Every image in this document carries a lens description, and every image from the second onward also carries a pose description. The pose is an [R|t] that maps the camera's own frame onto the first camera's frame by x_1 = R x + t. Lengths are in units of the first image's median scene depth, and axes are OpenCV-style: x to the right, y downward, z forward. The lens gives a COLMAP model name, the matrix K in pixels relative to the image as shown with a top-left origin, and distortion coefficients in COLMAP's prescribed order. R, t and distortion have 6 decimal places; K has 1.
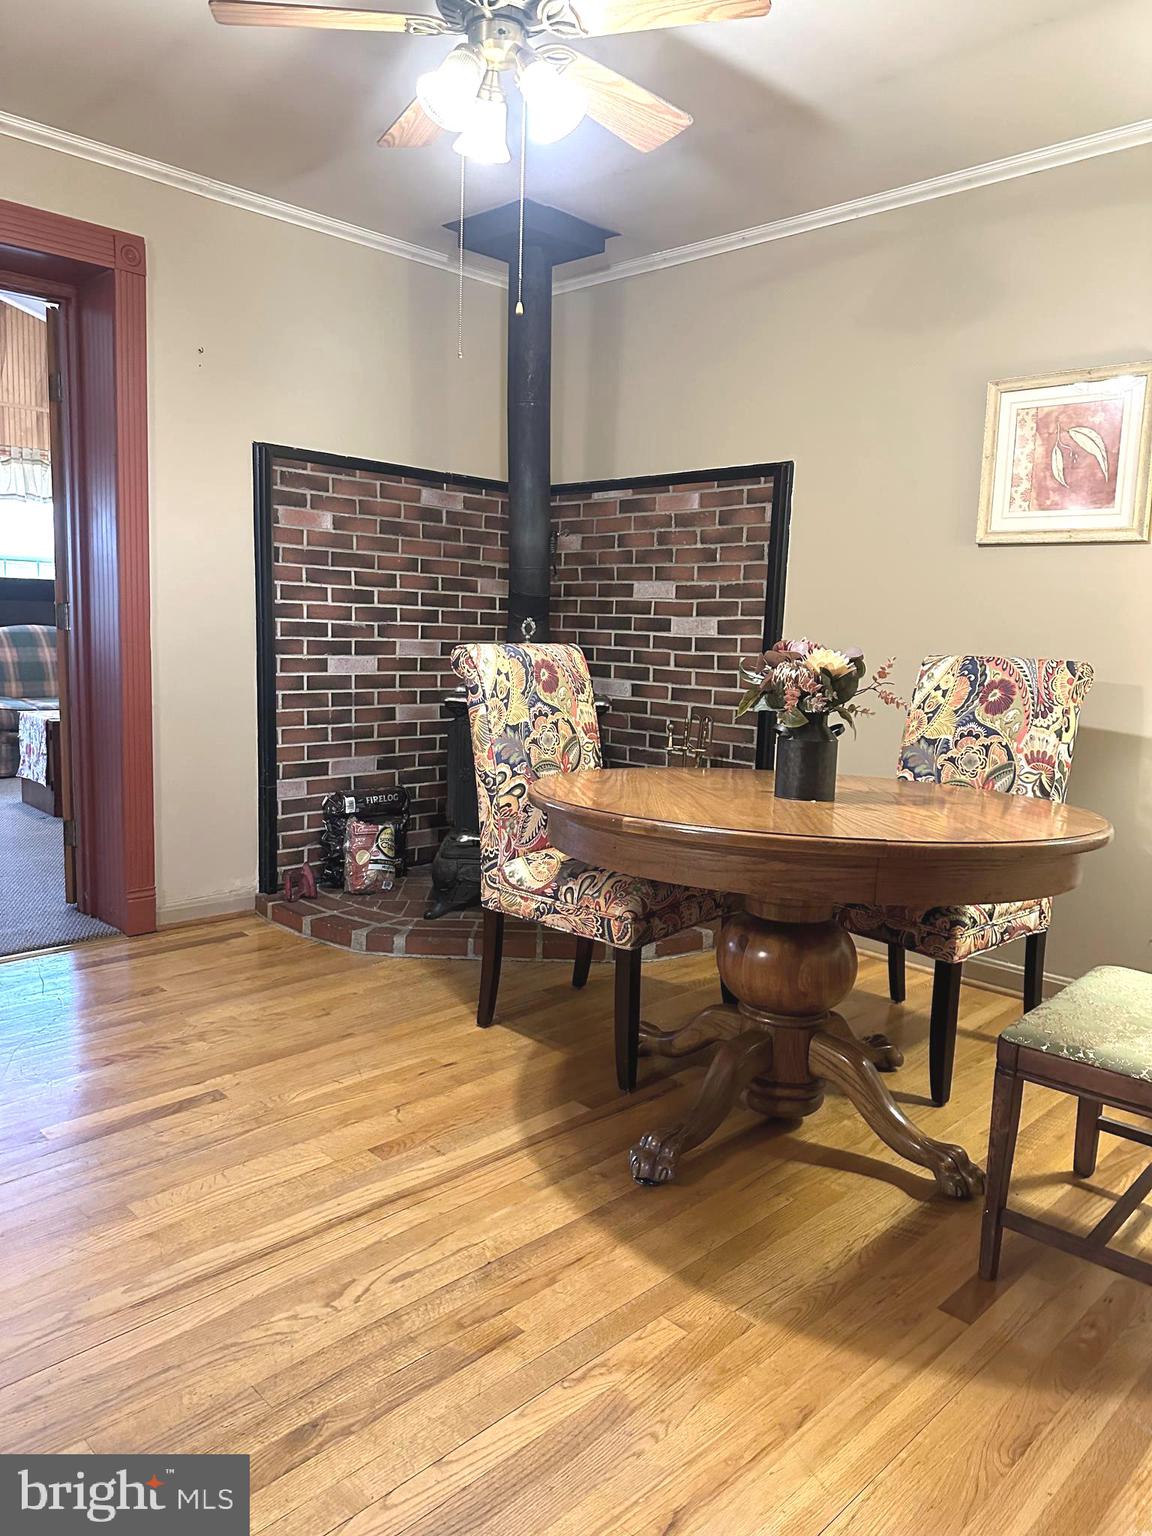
lens RADIAL K [[1075.2, 0, 559.2], [0, 1075.2, 756.5], [0, 0, 1]] dist [0.084037, -0.080640]
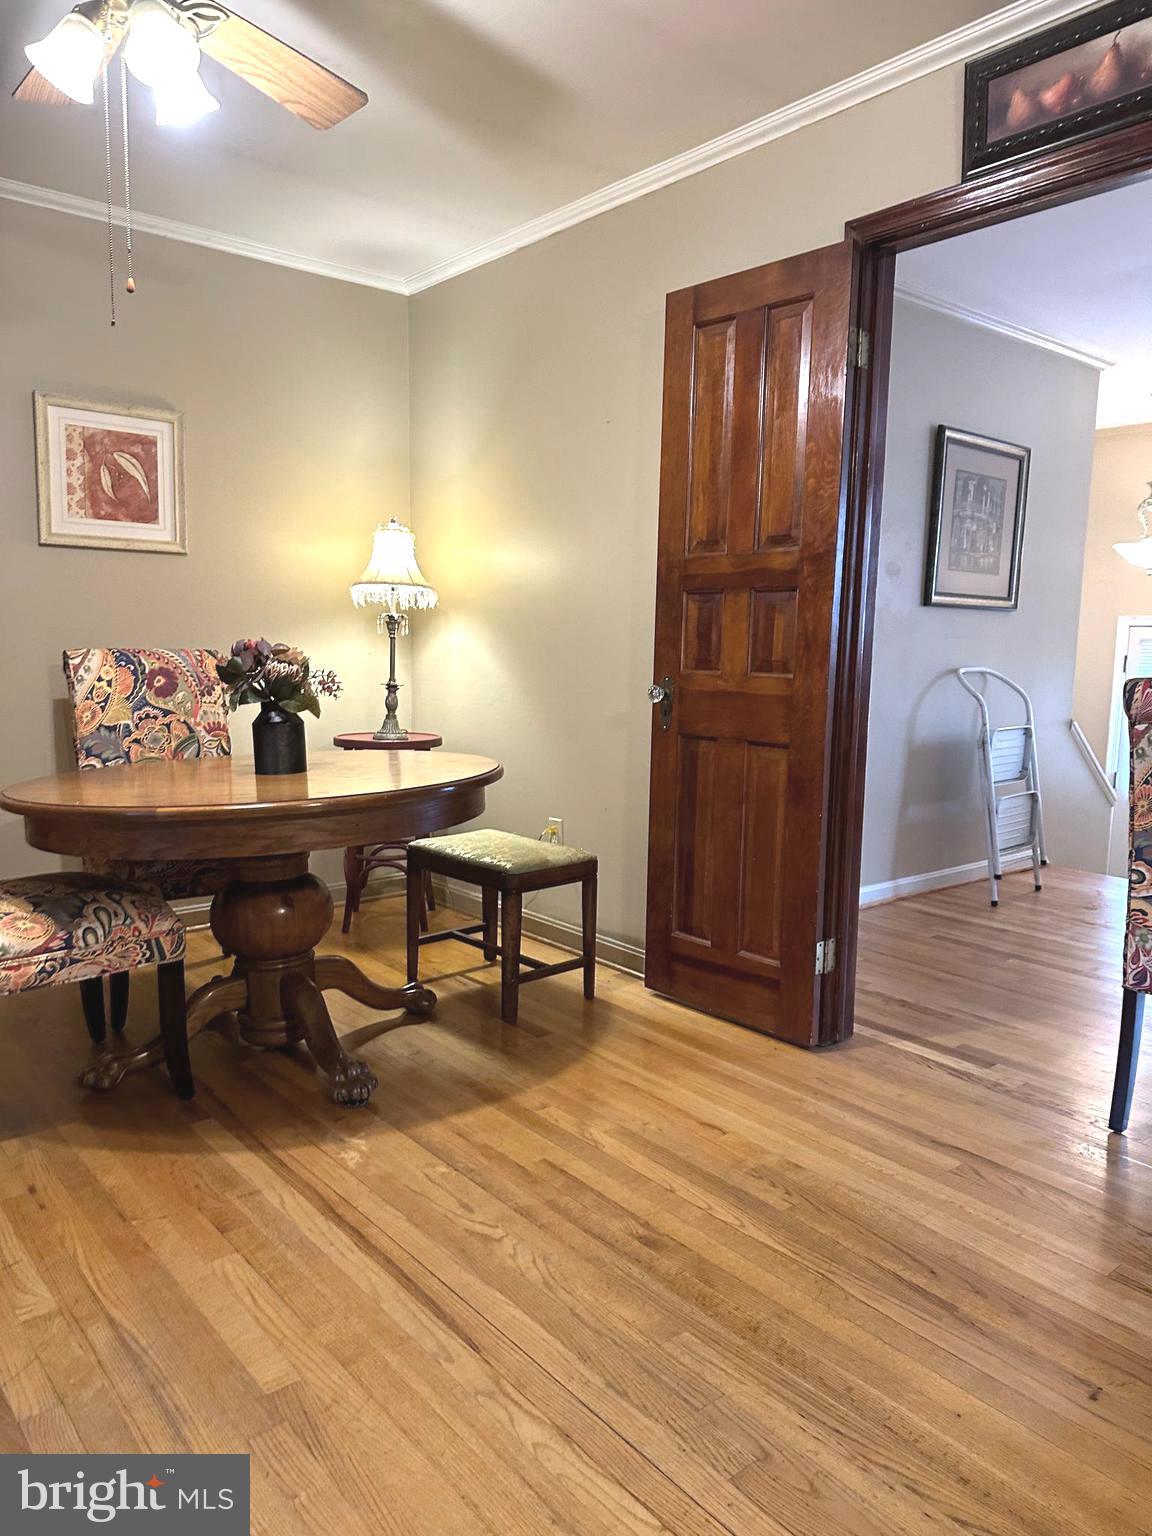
lens RADIAL K [[1075.2, 0, 580.1], [0, 1075.2, 768.9], [0, 0, 1]] dist [0.084037, -0.080640]
pose [[0.077202, -0.153637, 0.985107, -0.555168], [0.114309, 0.982904, 0.144336, -0.060766], [-0.990441, 0.101464, 0.093445, 0.337739]]
